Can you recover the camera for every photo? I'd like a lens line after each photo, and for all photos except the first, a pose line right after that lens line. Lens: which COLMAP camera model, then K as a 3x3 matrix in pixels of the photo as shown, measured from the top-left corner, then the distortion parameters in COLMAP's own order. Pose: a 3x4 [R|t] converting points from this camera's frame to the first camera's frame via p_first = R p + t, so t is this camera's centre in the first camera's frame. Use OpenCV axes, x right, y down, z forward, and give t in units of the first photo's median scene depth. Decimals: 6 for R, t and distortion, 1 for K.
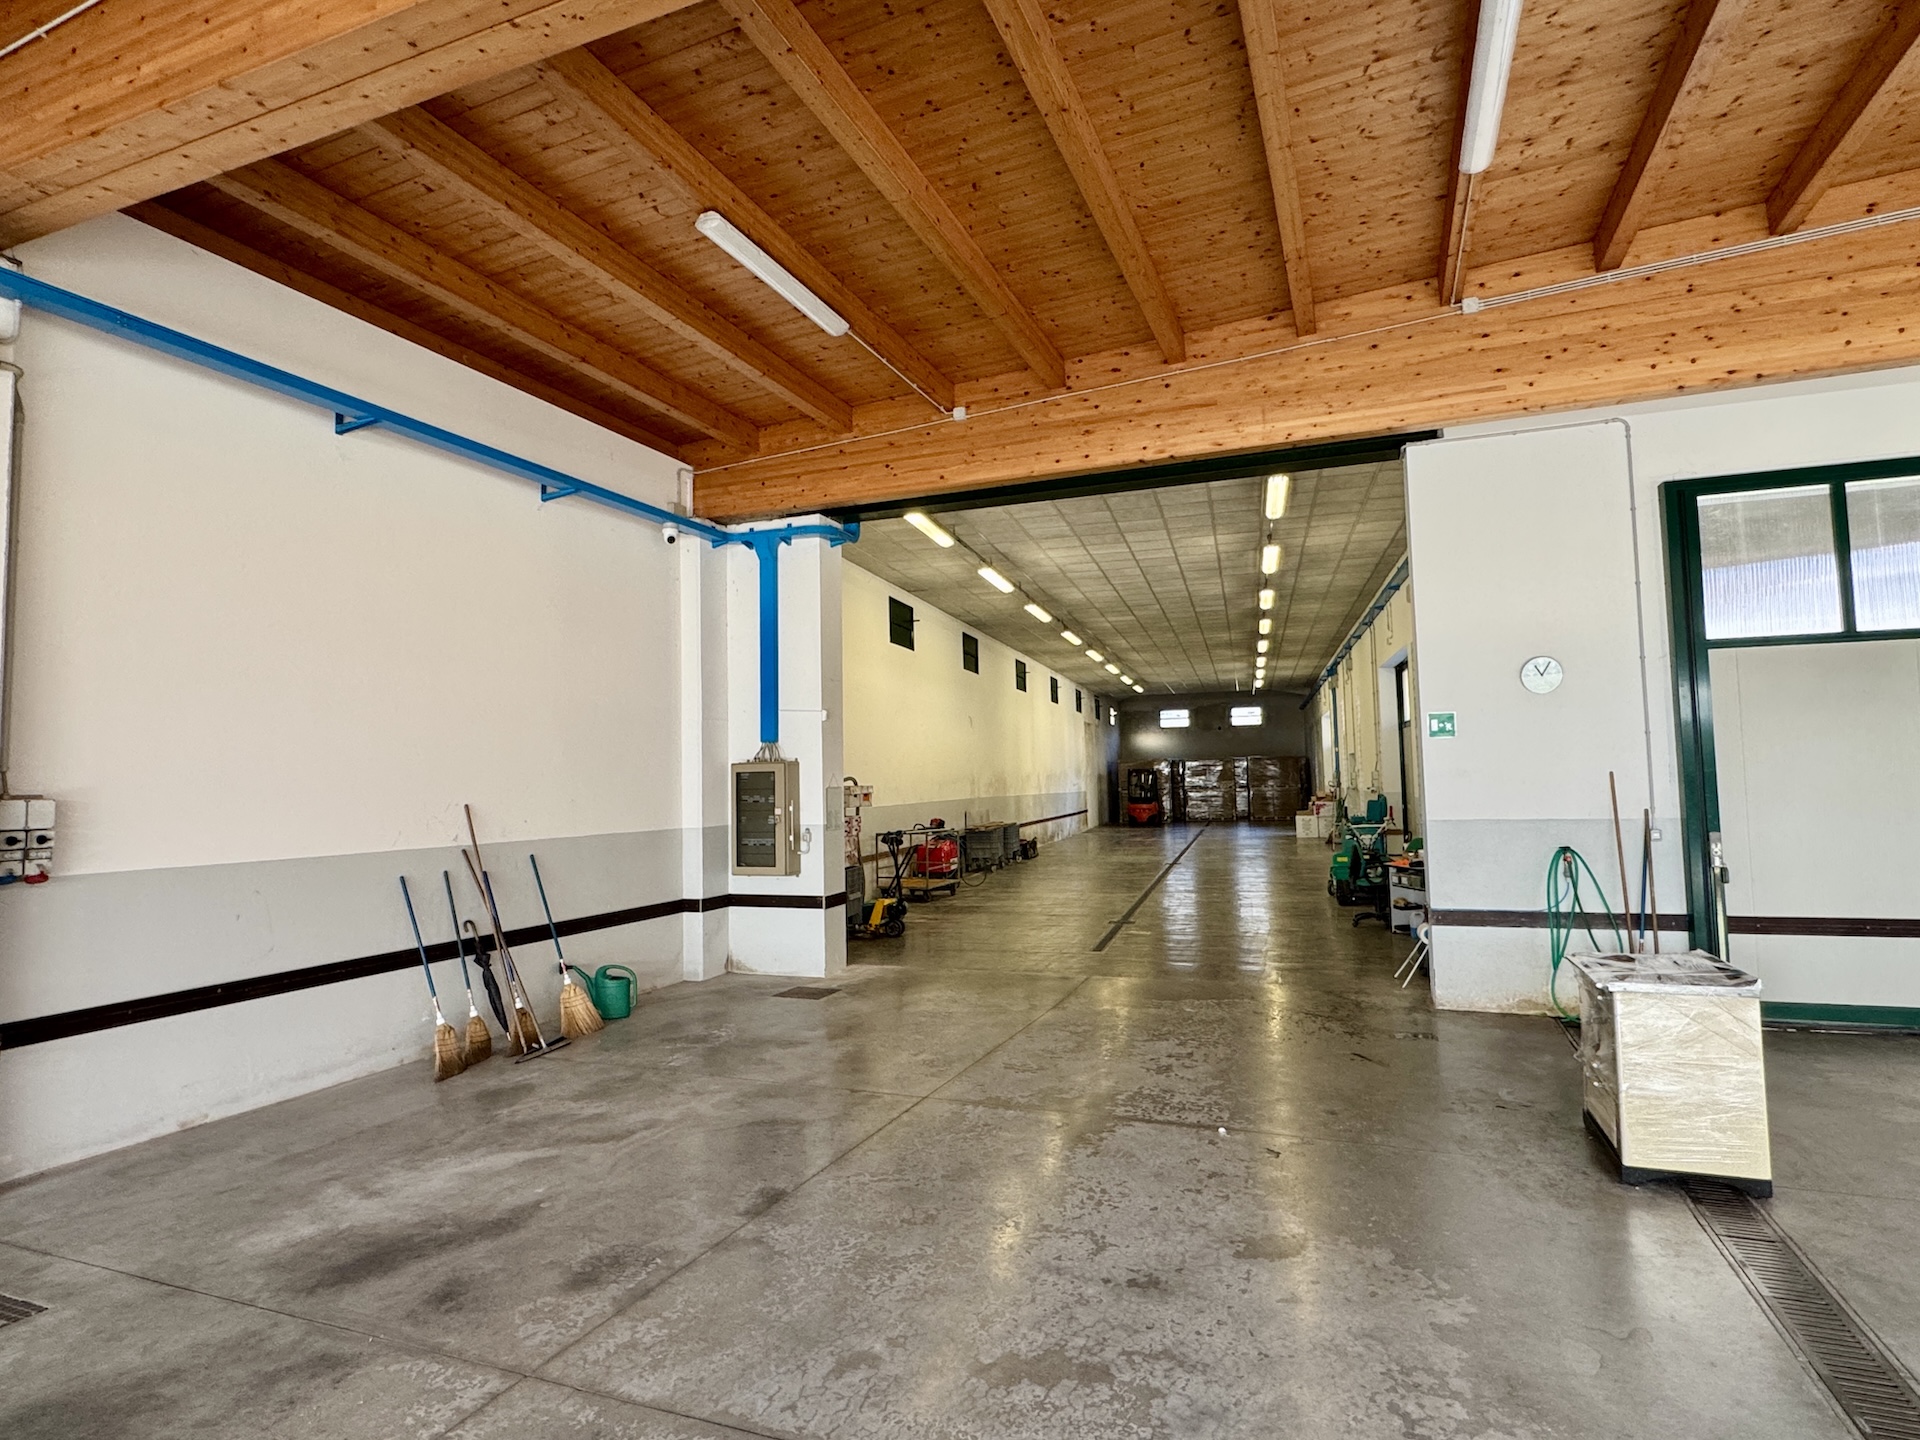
lens RADIAL K [[1027.1, 0, 971.3], [0, 1027.1, 710.1], [0, 0, 1]] dist [0.001354, -0.001665]
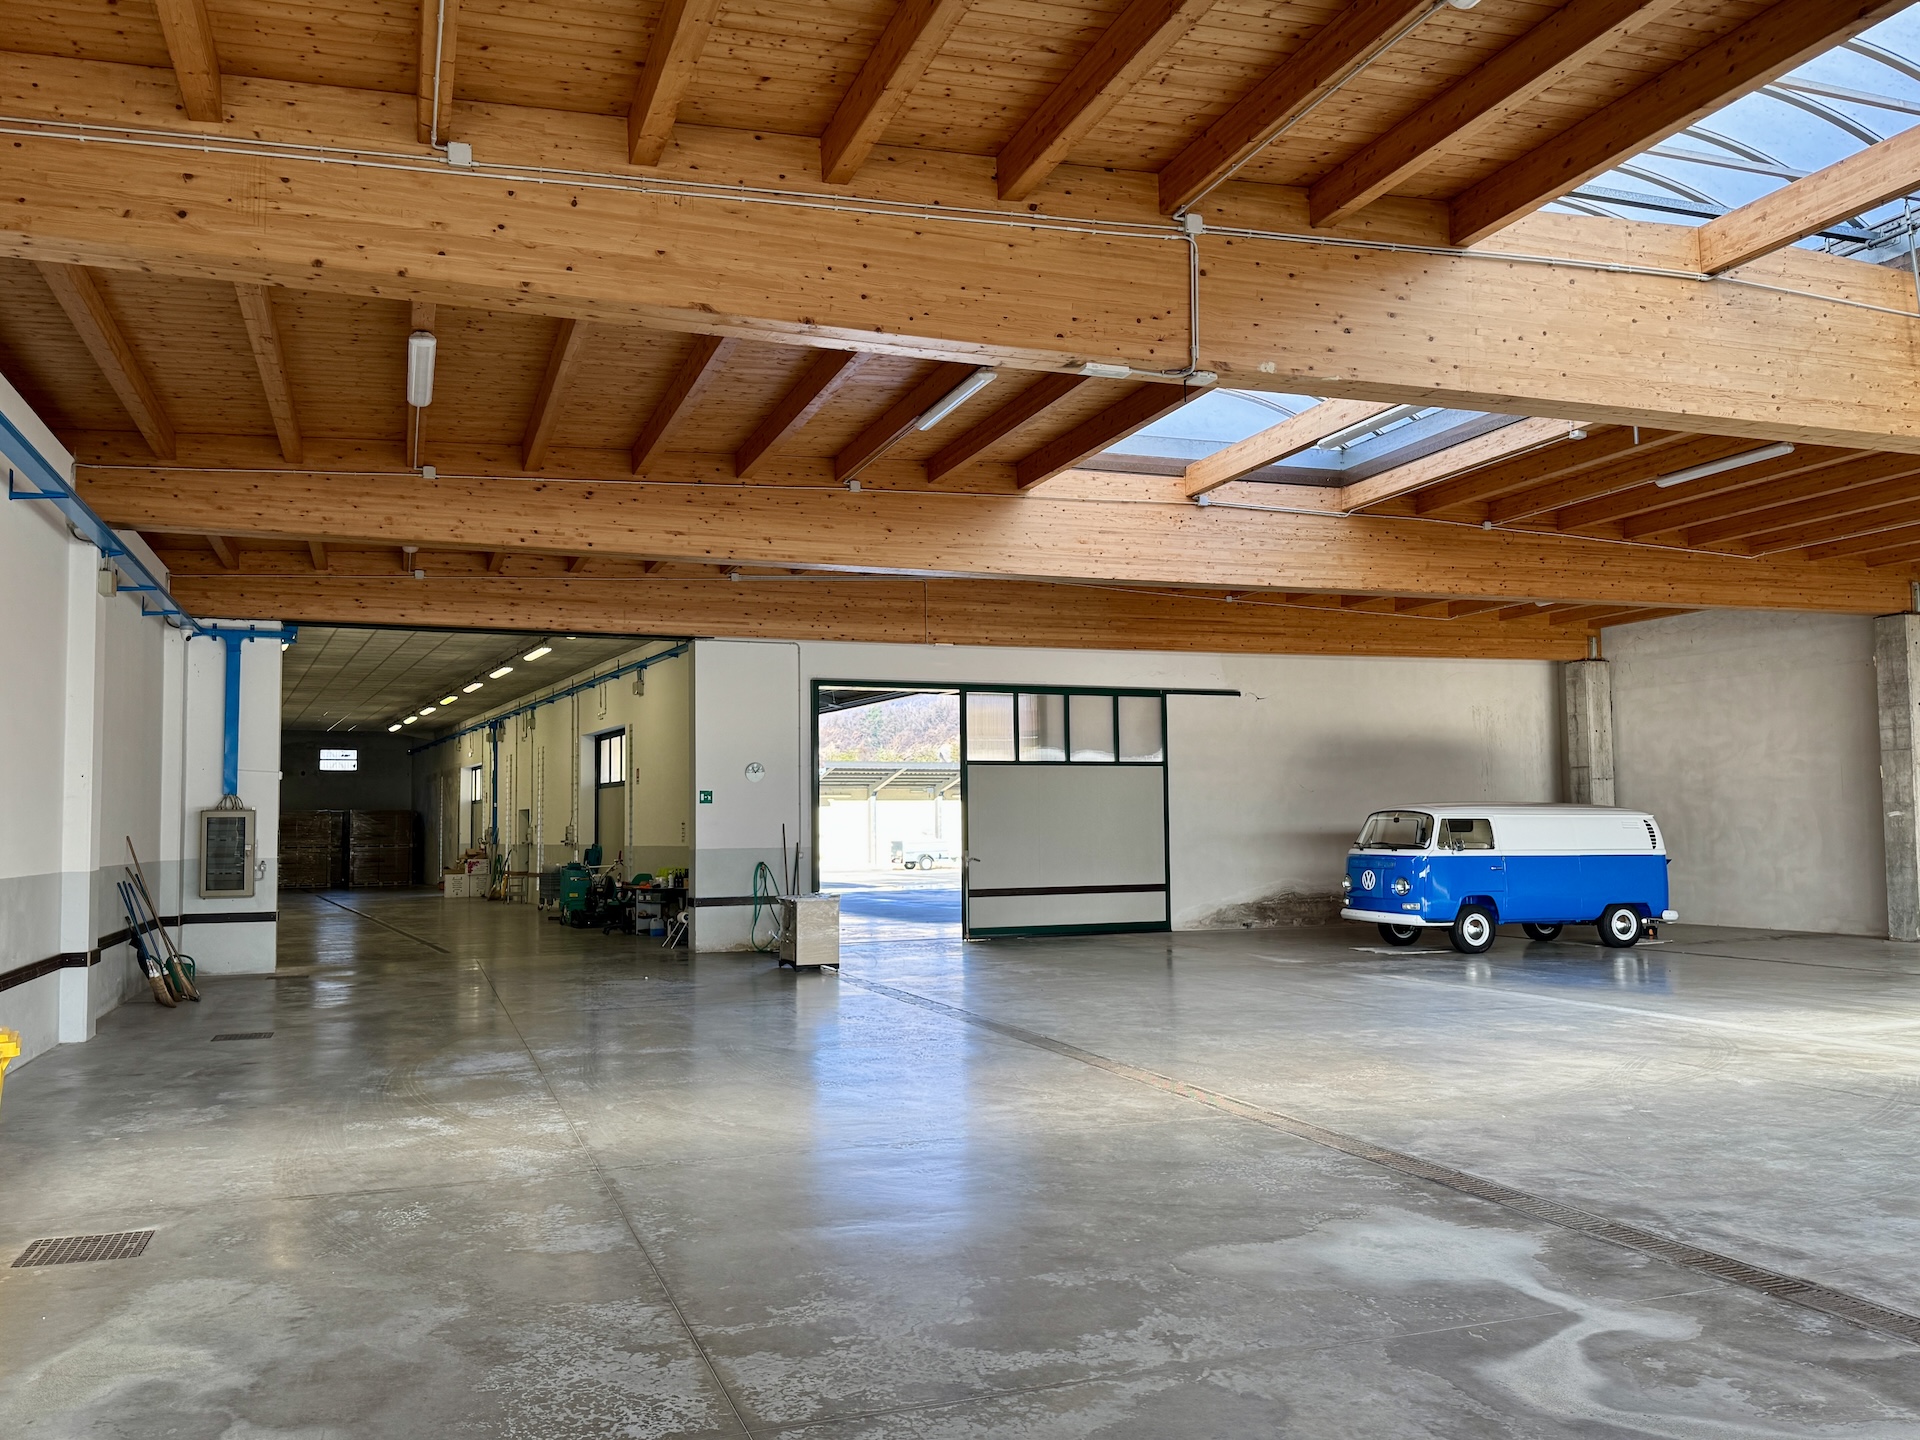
lens RADIAL K [[1547.1, 0, 963.6], [0, 1547.1, 730.6], [0, 0, 1]] dist [0.054369, -0.078430]
pose [[0.743989, 0.054566, 0.665960, -0.811184], [-0.050100, 0.998410, -0.025835, -0.043833], [-0.666311, -0.014144, 0.745540, -1.055672]]
